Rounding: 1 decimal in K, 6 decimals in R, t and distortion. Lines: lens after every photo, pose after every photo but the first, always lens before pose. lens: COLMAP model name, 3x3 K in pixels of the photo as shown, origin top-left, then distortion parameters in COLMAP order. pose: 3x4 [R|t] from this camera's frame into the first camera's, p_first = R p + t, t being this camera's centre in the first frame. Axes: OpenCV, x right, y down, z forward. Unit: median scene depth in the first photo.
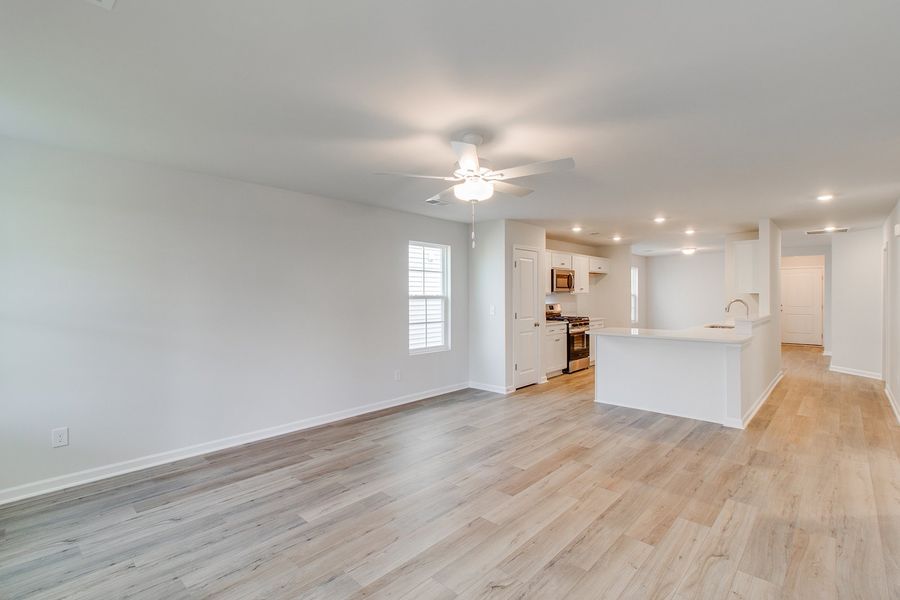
lens RADIAL K [[417.8, 0, 442.5], [0, 417.8, 302.6], [0, 0, 1]] dist [-0.000124, 0.002889]
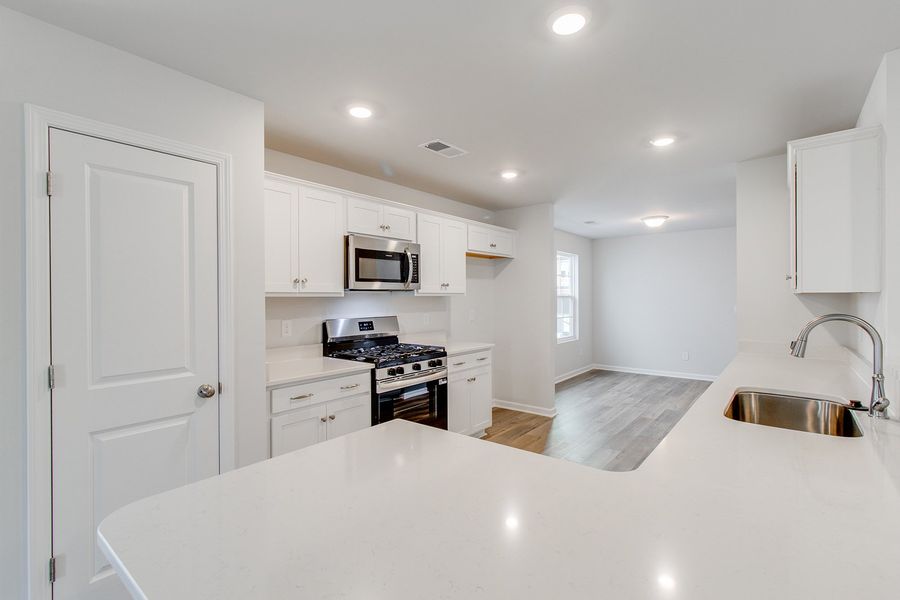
lens RADIAL K [[417.8, 0, 445.1], [0, 417.8, 297.8], [0, 0, 1]] dist [-0.000124, 0.002889]
pose [[0.997203, -0.007365, 0.074379, 0.304537], [0.008807, 0.999779, -0.019078, -0.008498], [-0.074222, 0.019680, 0.997048, 0.533064]]
